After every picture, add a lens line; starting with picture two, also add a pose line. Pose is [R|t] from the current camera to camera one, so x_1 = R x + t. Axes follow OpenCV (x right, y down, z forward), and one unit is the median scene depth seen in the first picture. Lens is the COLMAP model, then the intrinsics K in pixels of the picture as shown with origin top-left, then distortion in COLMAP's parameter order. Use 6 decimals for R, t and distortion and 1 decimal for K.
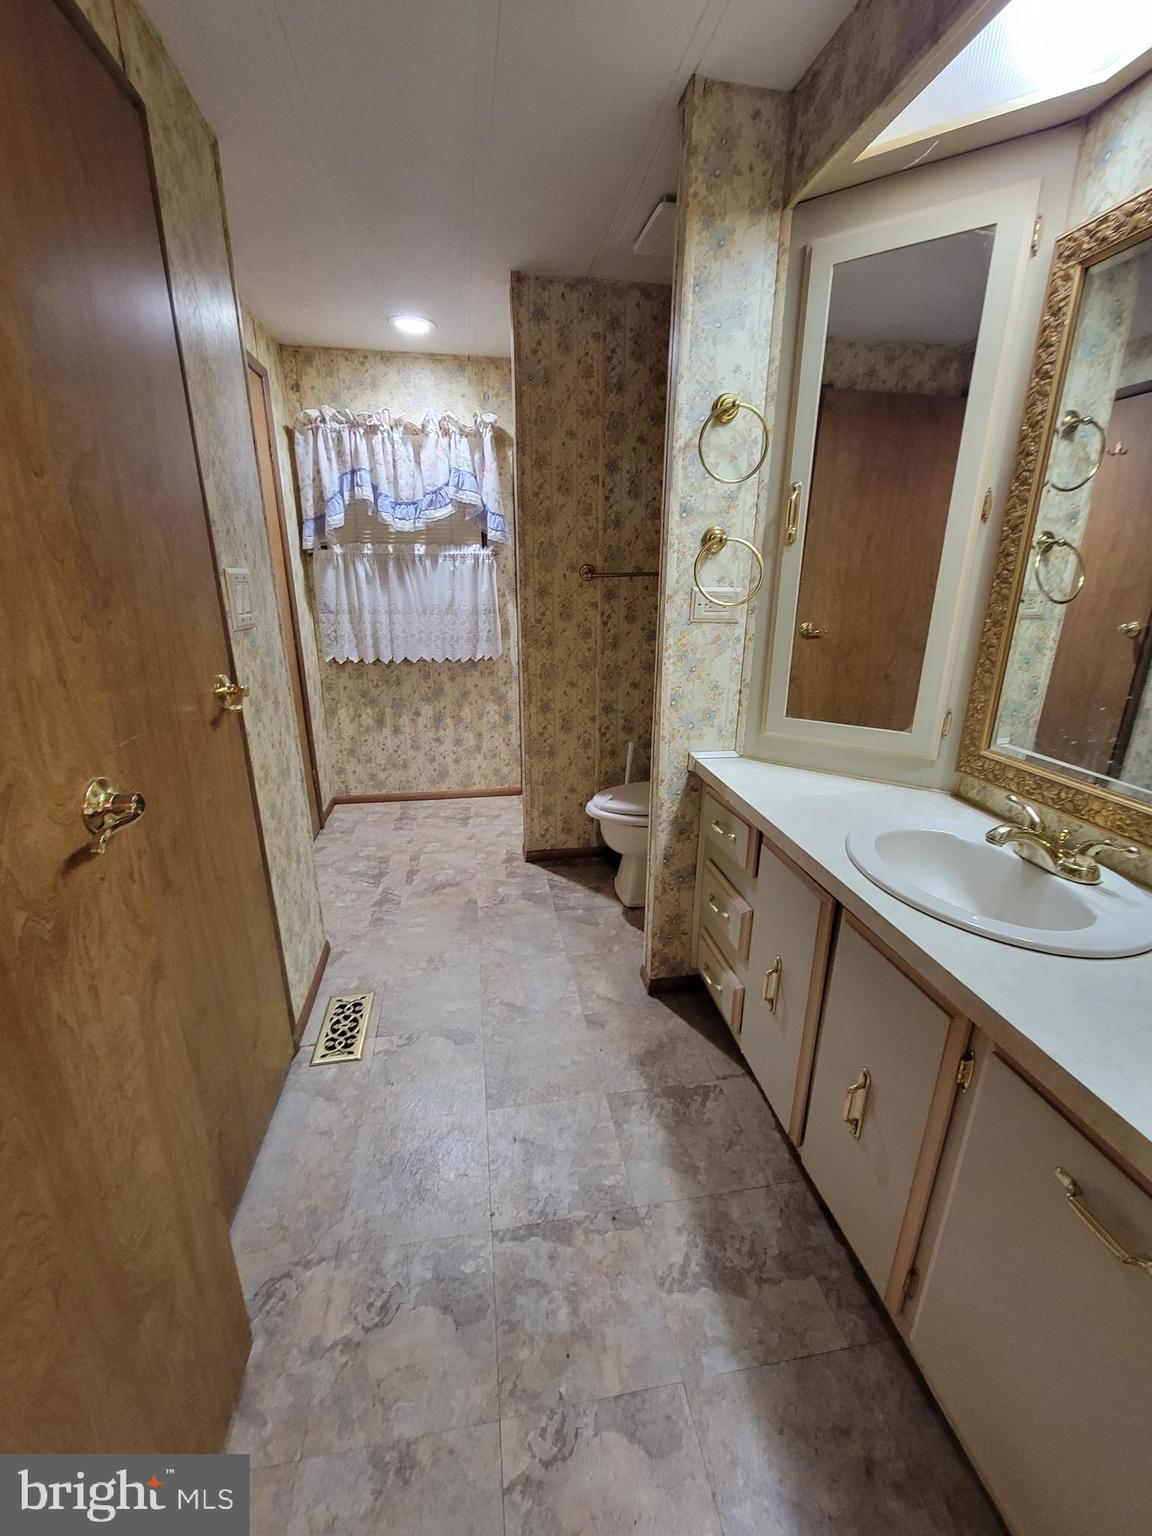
lens RADIAL K [[624.4, 0, 573.6], [0, 624.4, 765.2], [0, 0, 1]] dist [-0.001967, -0.002352]
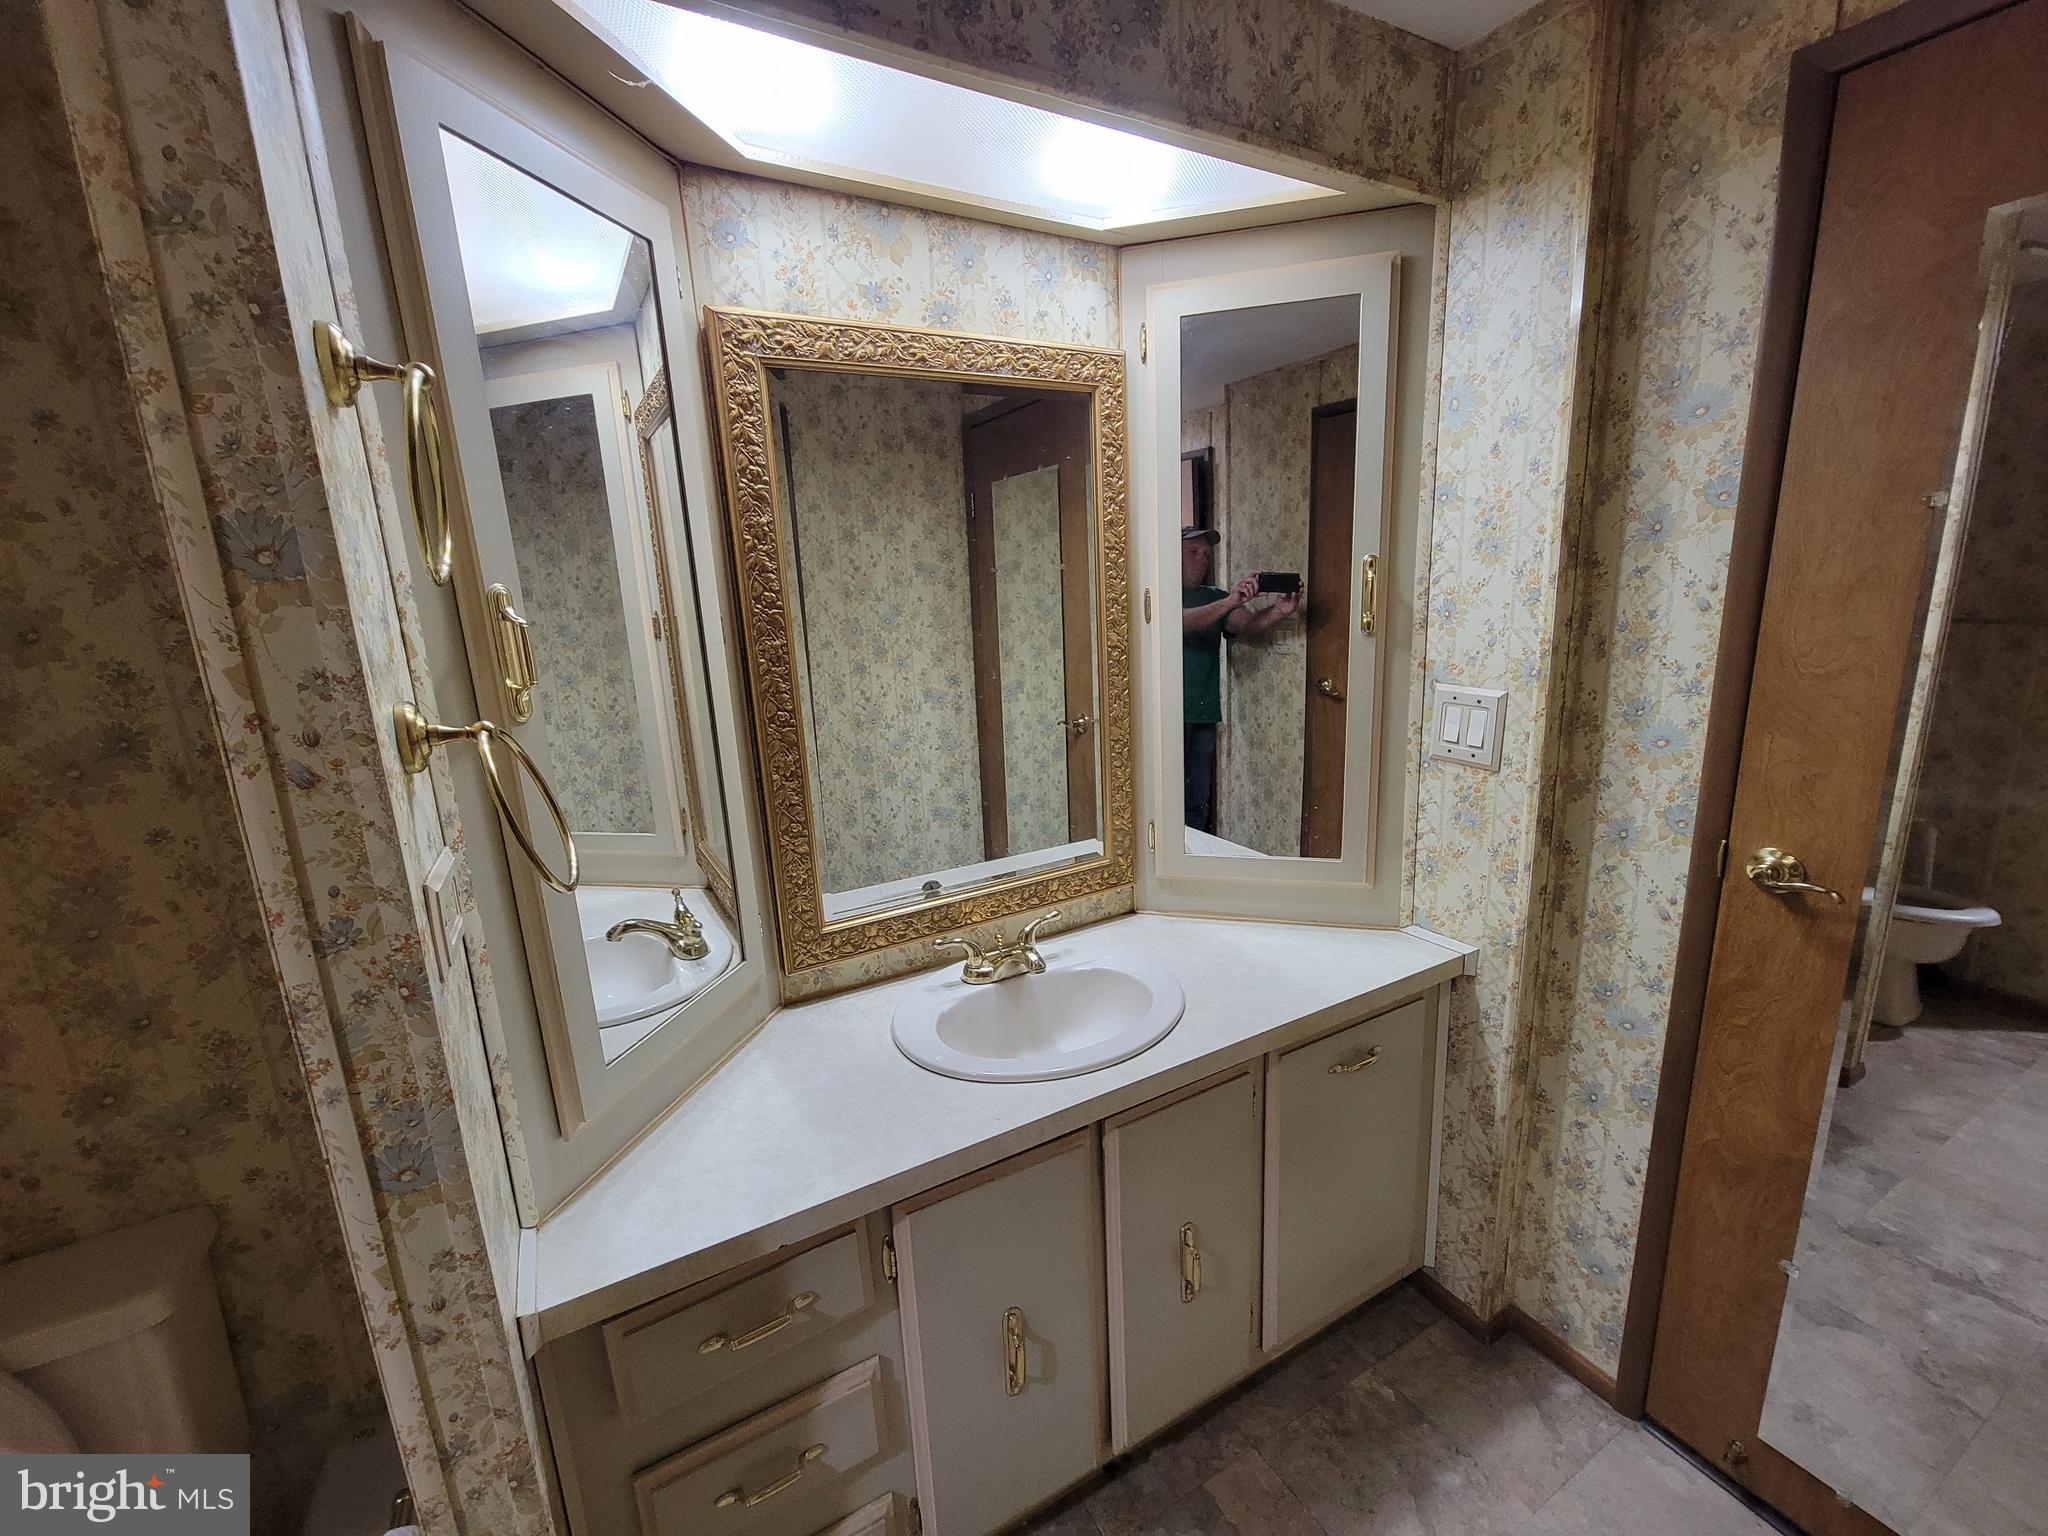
lens RADIAL K [[832.6, 0, 1026.1], [0, 832.6, 777.5], [0, 0, 1]] dist [-0.001967, -0.002352]
pose [[-0.330260, -0.192614, 0.924028, -0.397617], [0.328994, 0.894076, 0.303957, -0.477480], [-0.884698, 0.404385, -0.231909, 1.057997]]
